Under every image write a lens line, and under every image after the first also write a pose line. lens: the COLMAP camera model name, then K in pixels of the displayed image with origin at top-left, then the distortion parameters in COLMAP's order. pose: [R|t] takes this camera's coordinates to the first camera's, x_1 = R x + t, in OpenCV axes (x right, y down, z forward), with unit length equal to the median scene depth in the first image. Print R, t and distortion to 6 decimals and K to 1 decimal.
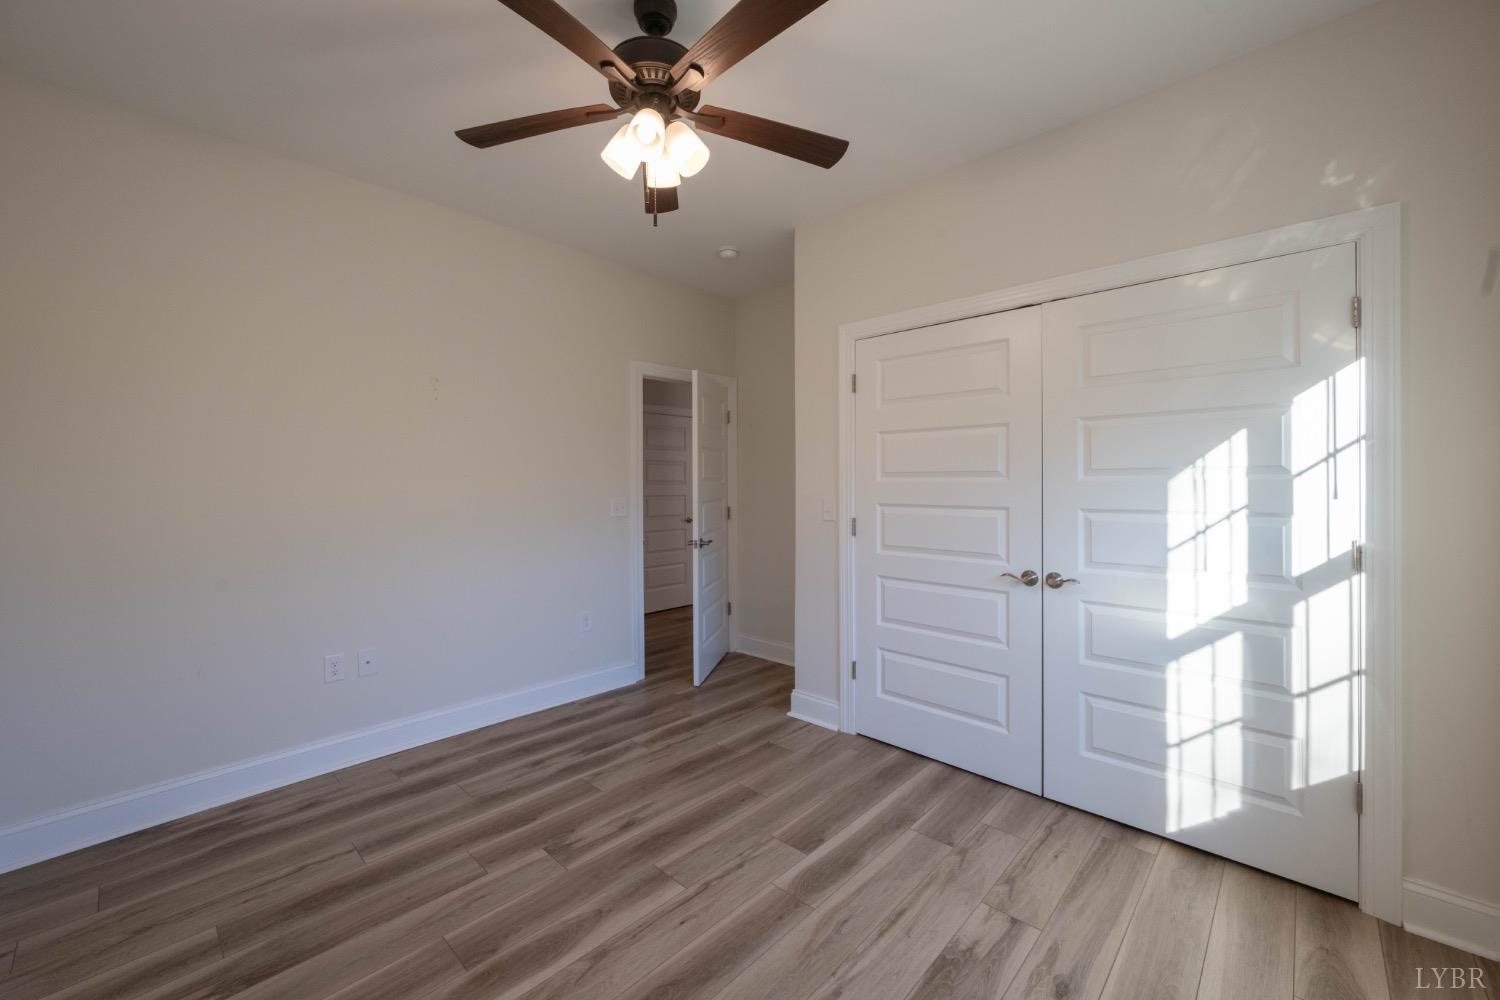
lens RADIAL K [[589.9, 0, 749.3], [0, 589.9, 492.1], [0, 0, 1]] dist [0.000309, 0.000025]
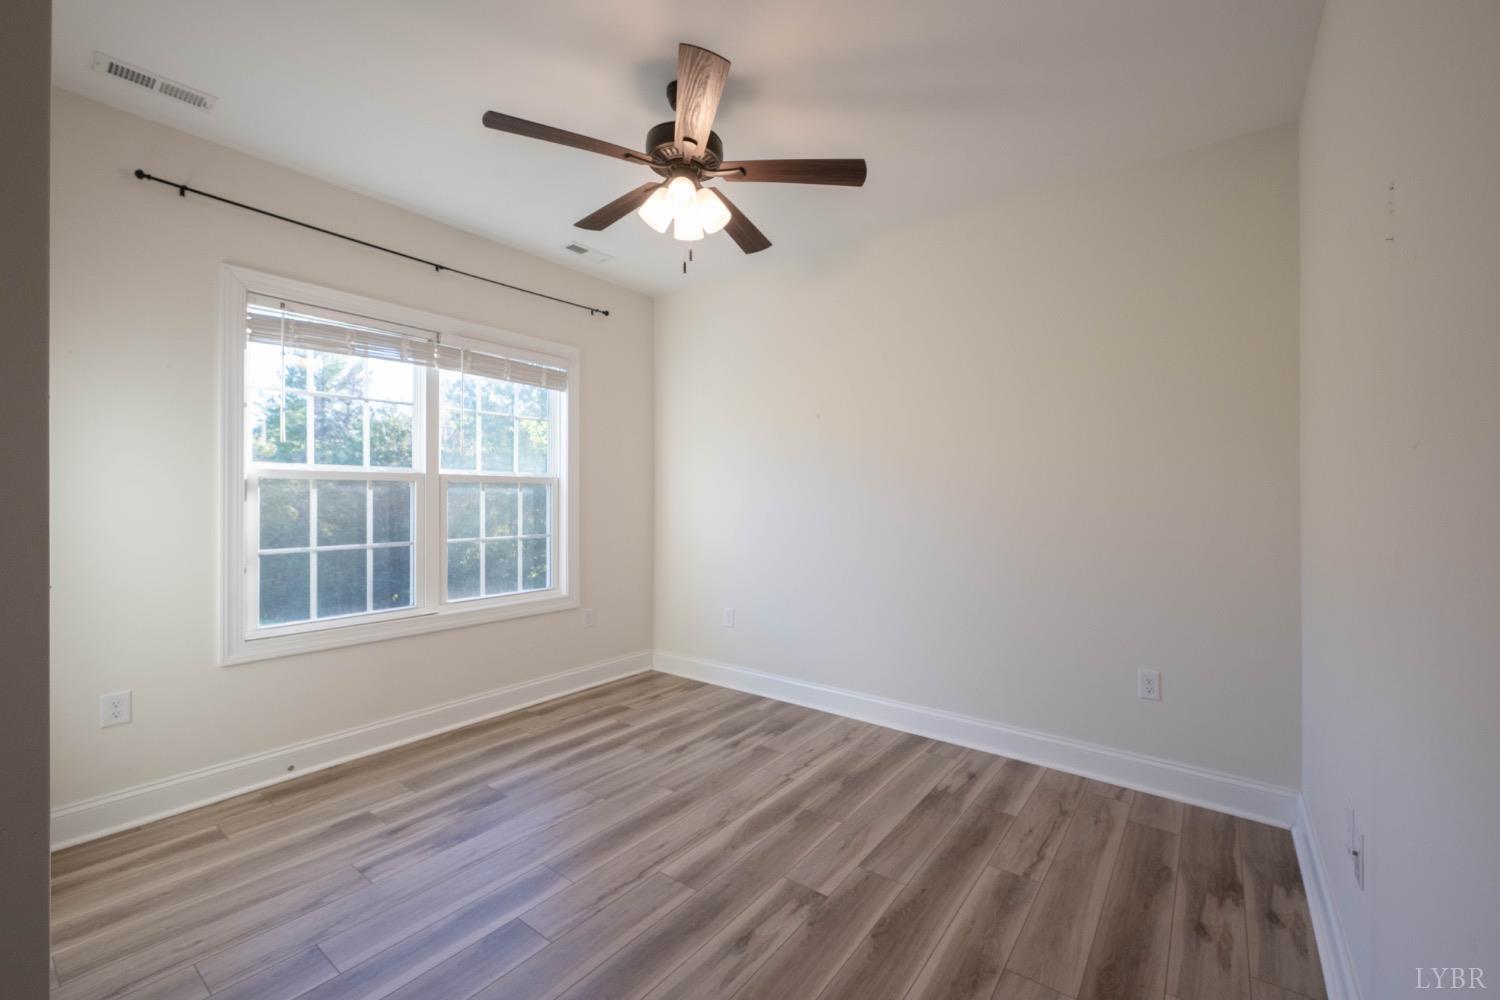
lens RADIAL K [[589.9, 0, 749.3], [0, 589.9, 492.1], [0, 0, 1]] dist [0.000309, 0.000025]
pose [[-0.996842, 0.000539, -0.079404, -0.174812], [0.000097, 0.999984, 0.005572, -0.000185], [0.079405, 0.005547, -0.996827, 1.967765]]
